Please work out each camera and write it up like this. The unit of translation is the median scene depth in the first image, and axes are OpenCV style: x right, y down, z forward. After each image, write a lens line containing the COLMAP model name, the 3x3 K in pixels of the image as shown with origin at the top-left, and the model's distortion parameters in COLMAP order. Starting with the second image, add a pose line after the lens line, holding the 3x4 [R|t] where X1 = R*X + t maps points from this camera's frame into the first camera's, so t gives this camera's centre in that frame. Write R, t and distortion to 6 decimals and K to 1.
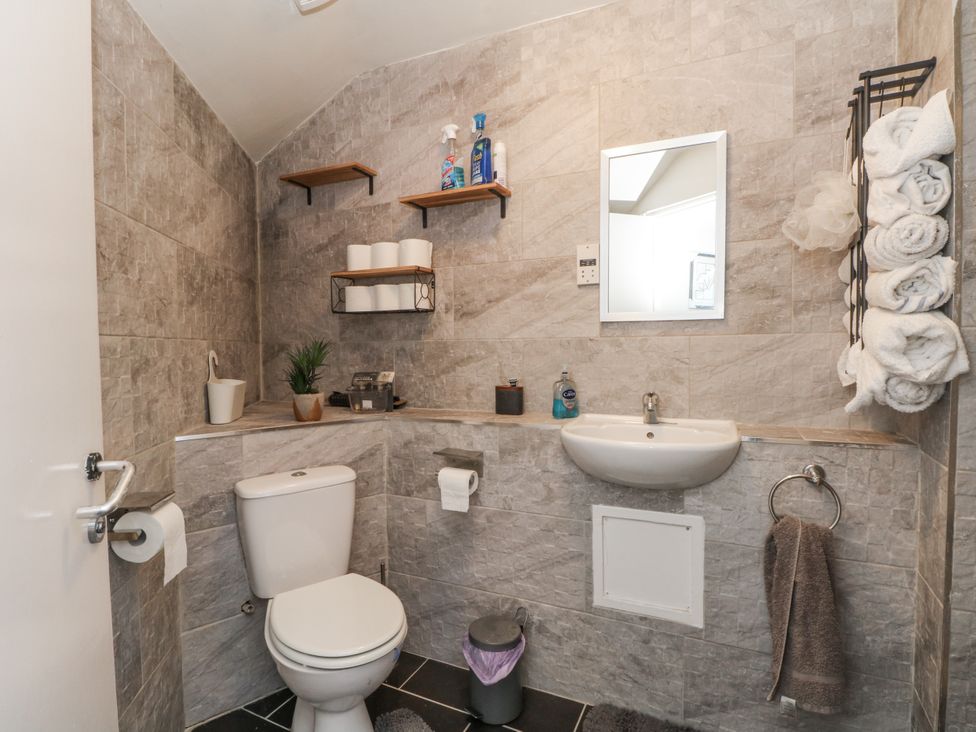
lens RADIAL K [[511.8, 0, 485.8], [0, 511.8, 367.7], [0, 0, 1]] dist [-0.012913, -0.002363]
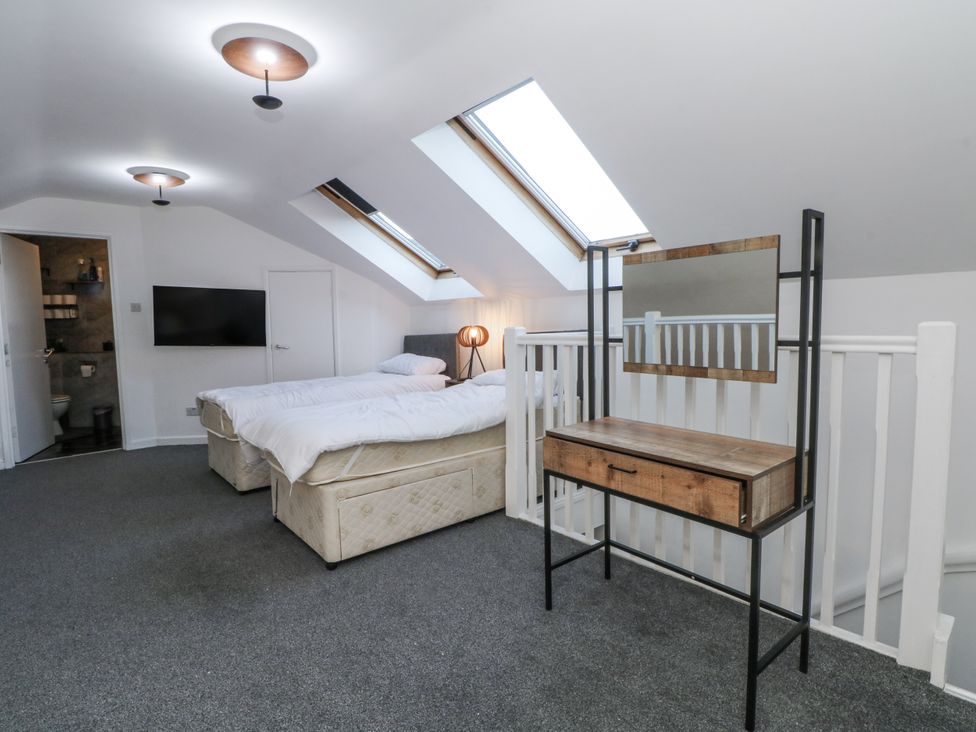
lens RADIAL K [[511.8, 0, 485.8], [0, 511.8, 367.7], [0, 0, 1]] dist [-0.012913, -0.002363]
pose [[0.872596, -0.043542, 0.486498, 0.536136], [0.025630, 0.998728, 0.043417, 0.112623], [-0.487769, -0.025417, 0.872603, -2.823619]]
